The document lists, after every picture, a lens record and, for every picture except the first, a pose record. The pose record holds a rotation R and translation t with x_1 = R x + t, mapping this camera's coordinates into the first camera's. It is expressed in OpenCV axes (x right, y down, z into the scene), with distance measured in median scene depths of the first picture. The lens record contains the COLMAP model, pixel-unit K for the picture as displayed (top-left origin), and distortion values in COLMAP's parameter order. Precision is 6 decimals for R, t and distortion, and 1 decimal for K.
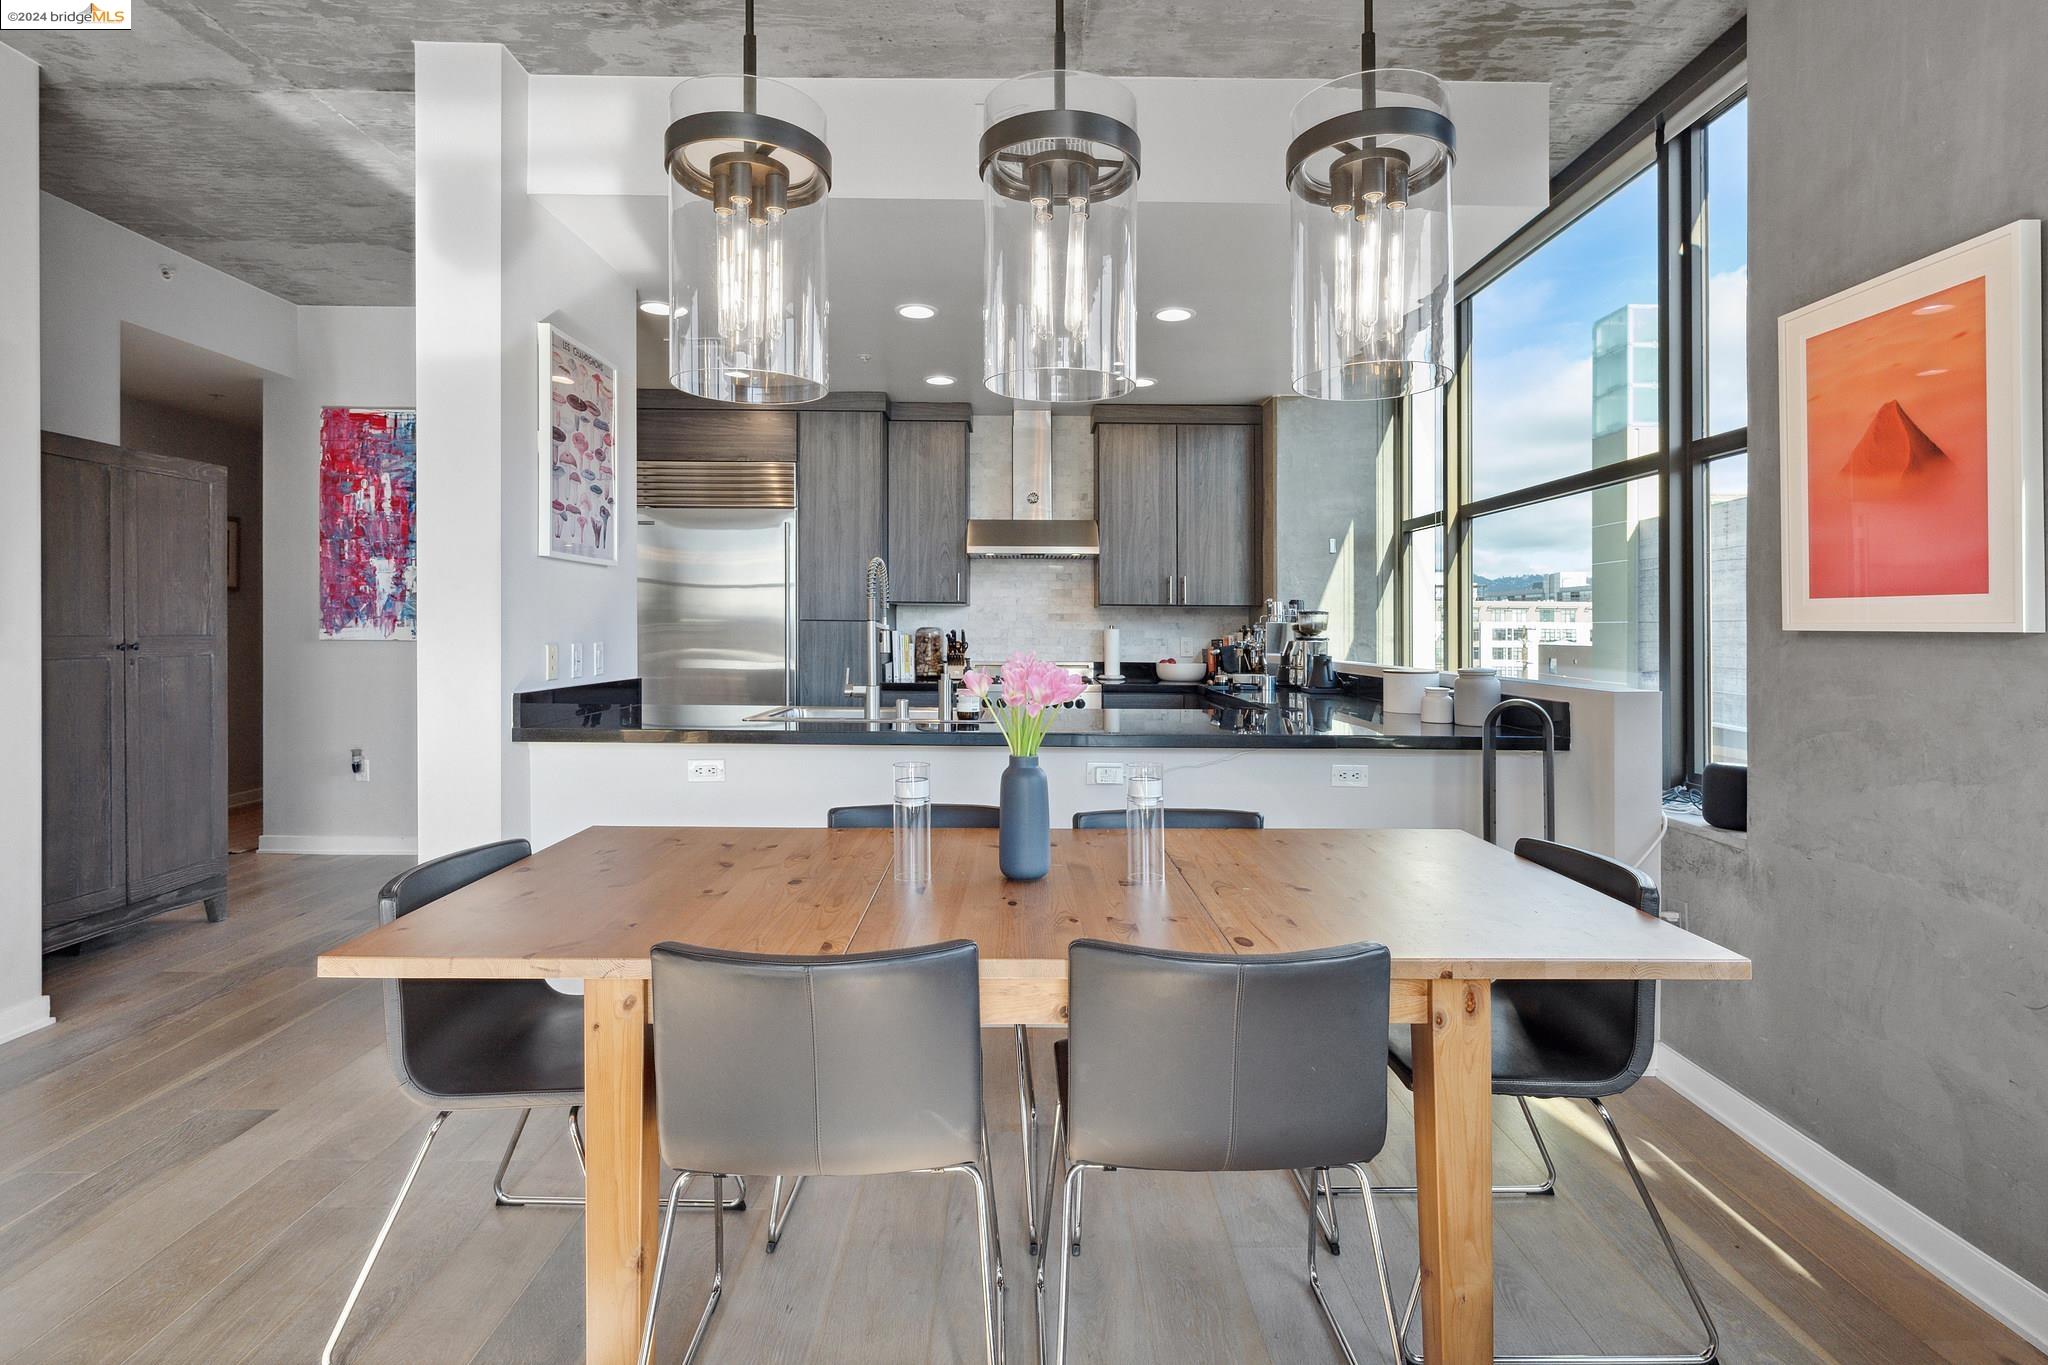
lens RADIAL K [[1032.3, 0, 1022.7], [0, 1032.3, 626.5], [0, 0, 1]] dist [0.004188, 0.000601]
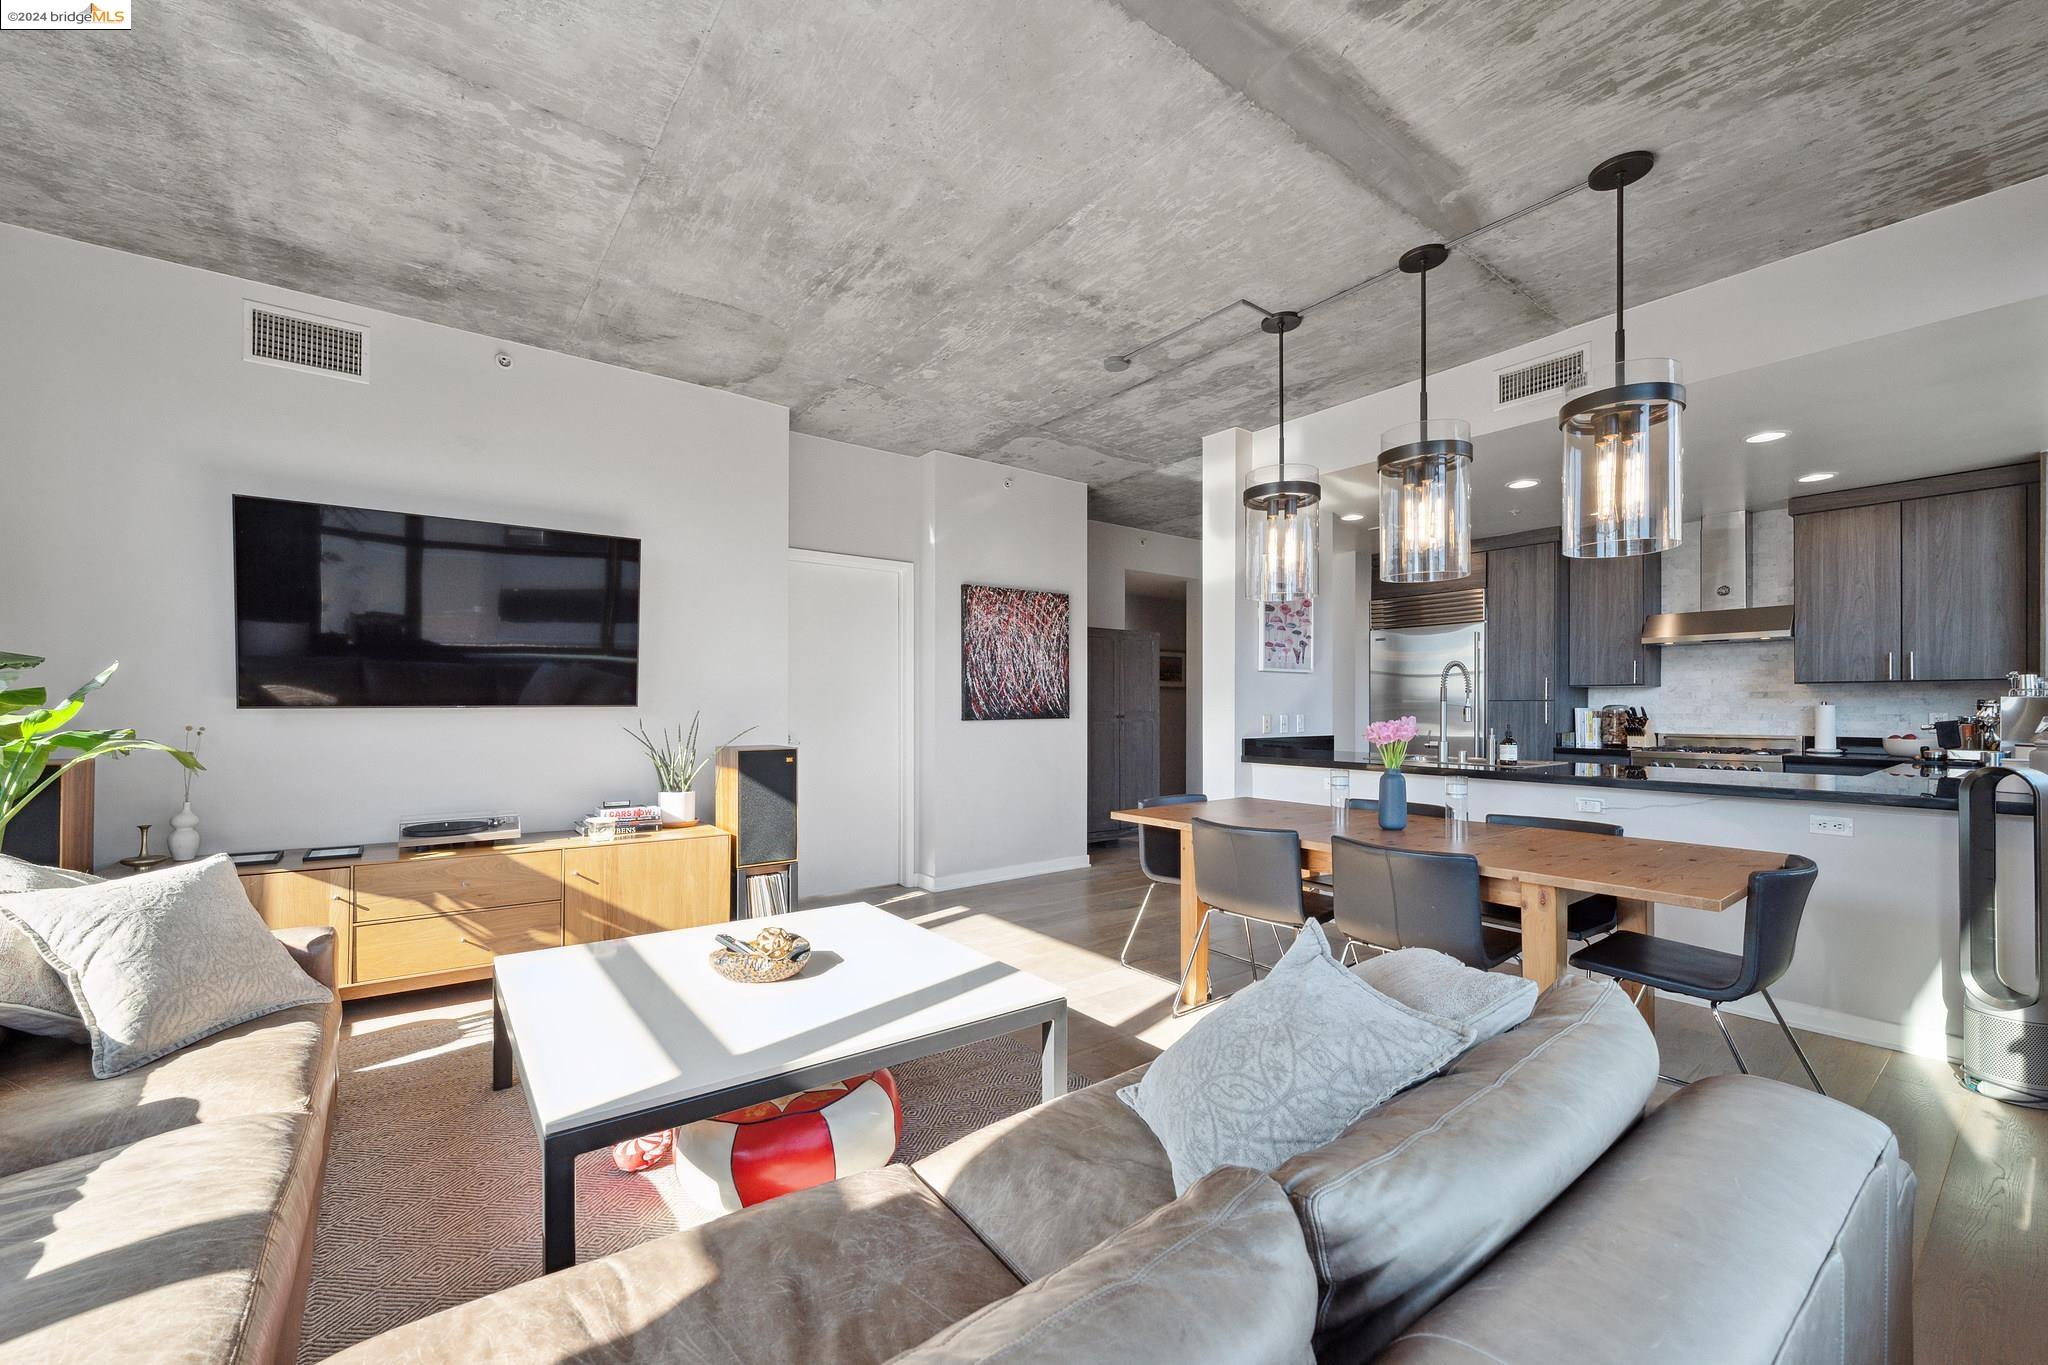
lens RADIAL K [[807.7, 0, 995.9], [0, 807.7, 705.6], [0, 0, 1]] dist [-0.000667, 0.000926]
pose [[0.585531, -0.008649, -0.810604, 0.280467], [0.006240, 0.999962, -0.006162, 0.002991], [0.810626, -0.001450, 0.585563, -0.181962]]
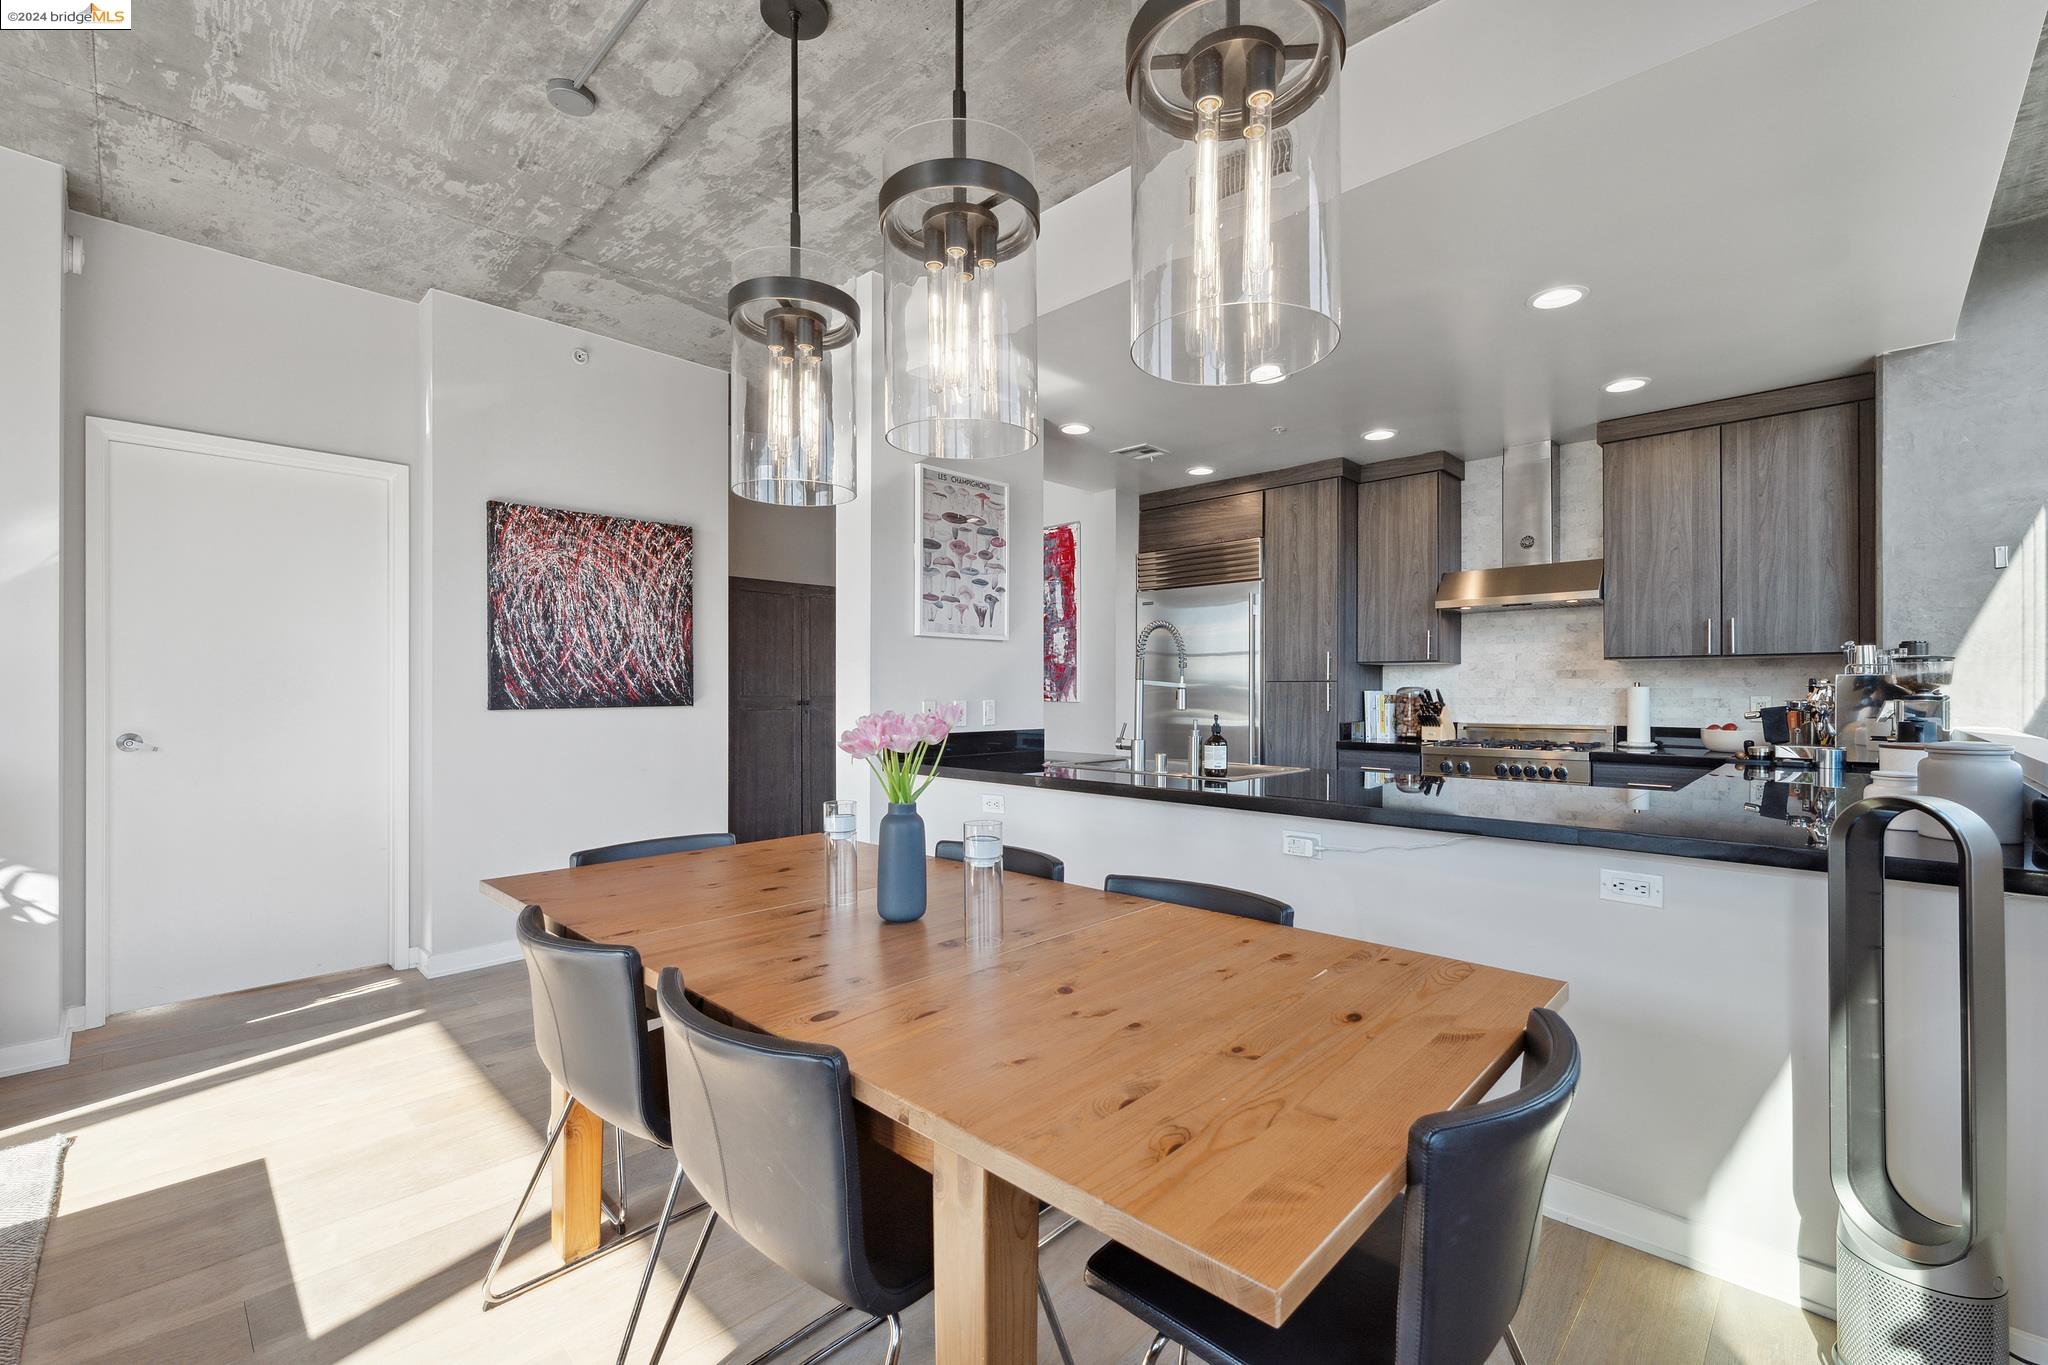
lens RADIAL K [[874.1, 0, 1004.7], [0, 874.1, 687.4], [0, 0, 1]] dist [-0.000802, 0.000507]
pose [[0.708519, -0.010855, -0.705609, 0.239699], [0.007022, 0.999941, -0.008332, 0.005626], [0.705657, 0.000949, 0.708553, 0.153458]]
